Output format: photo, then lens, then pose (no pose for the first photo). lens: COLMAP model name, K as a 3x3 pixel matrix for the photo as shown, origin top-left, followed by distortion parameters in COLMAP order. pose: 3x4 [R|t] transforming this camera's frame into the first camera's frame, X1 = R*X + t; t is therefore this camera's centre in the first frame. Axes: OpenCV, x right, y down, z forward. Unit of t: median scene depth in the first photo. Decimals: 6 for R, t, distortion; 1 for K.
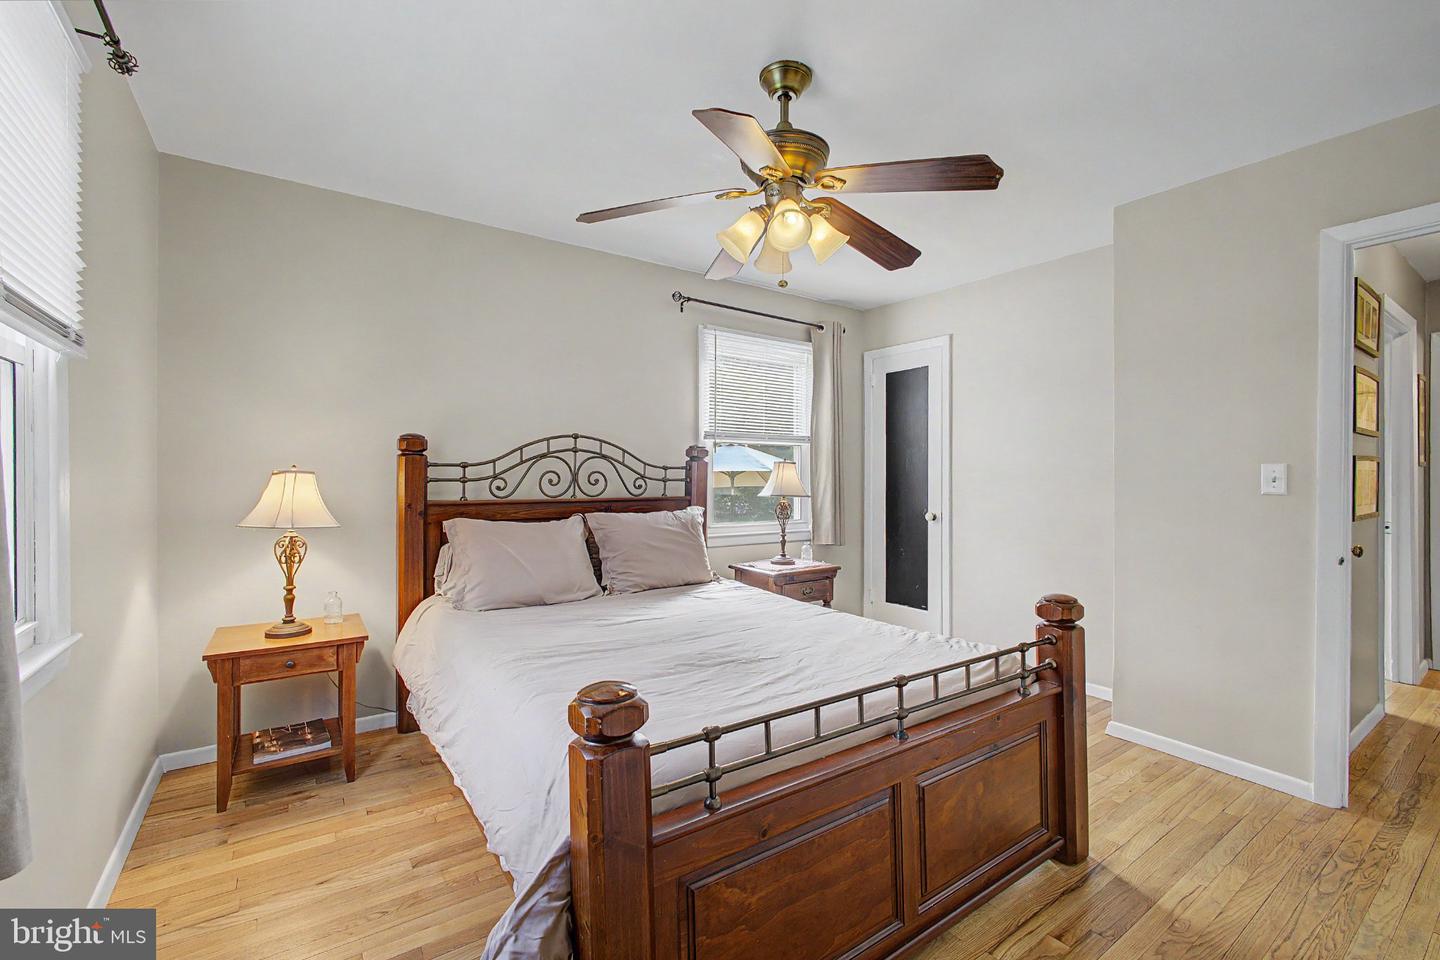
lens RADIAL K [[624.0, 0, 711.1], [0, 624.0, 475.1], [0, 0, 1]] dist [-0.003709, -0.000093]
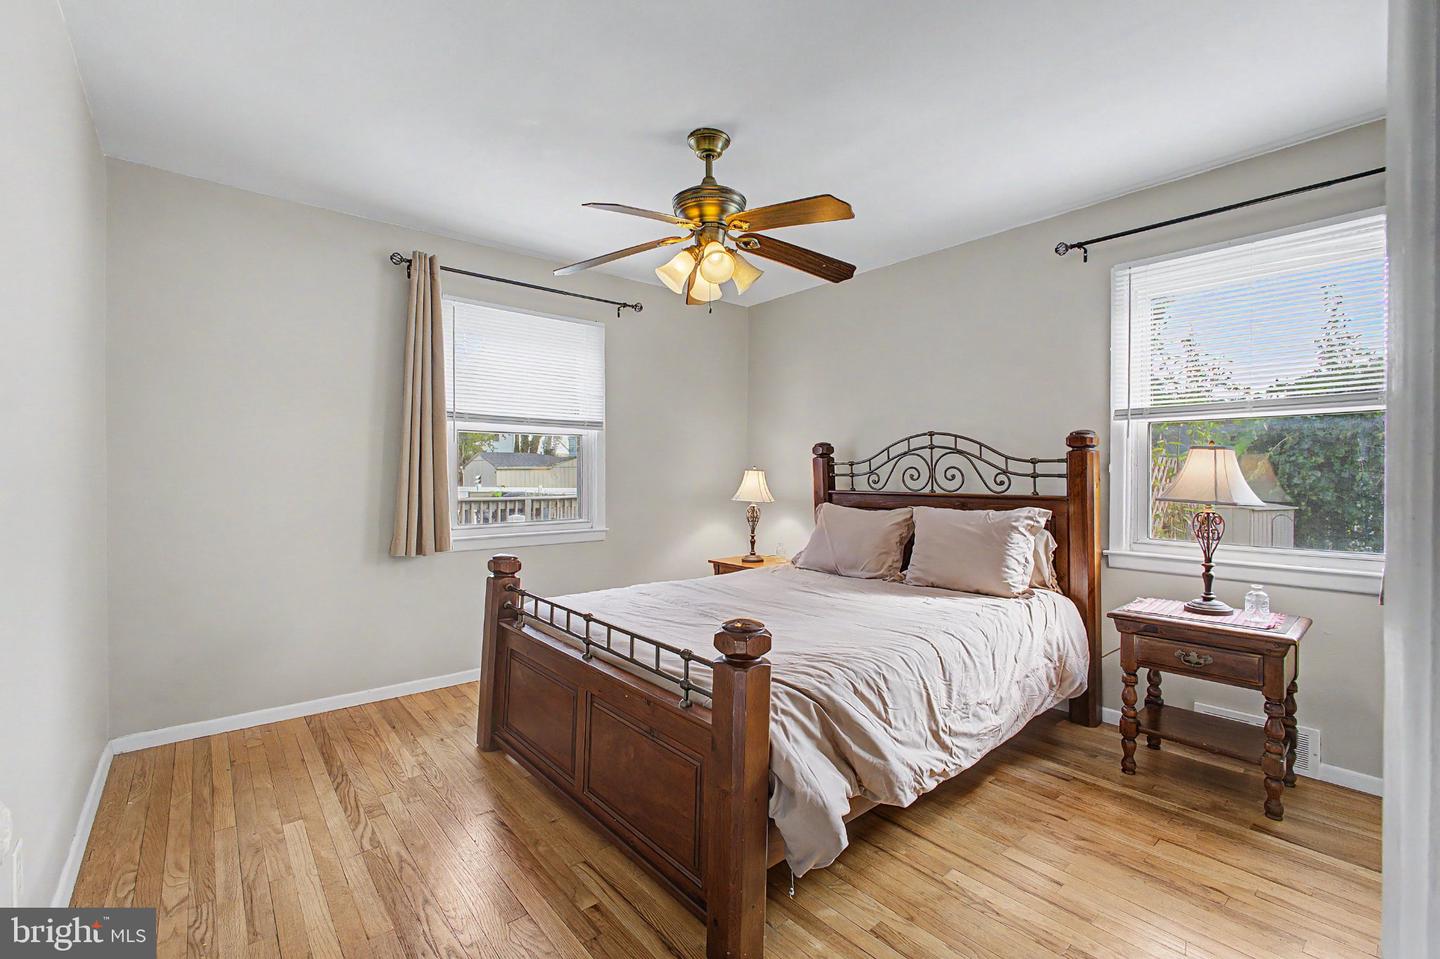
lens RADIAL K [[624.0, 0, 711.1], [0, 624.0, 474.6], [0, 0, 1]] dist [-0.003709, -0.000093]
pose [[0.086165, 0.000816, -0.996281, 0.795427], [0.004695, 0.999988, 0.001225, 0.003585], [0.996270, -0.004784, 0.086160, 0.533641]]
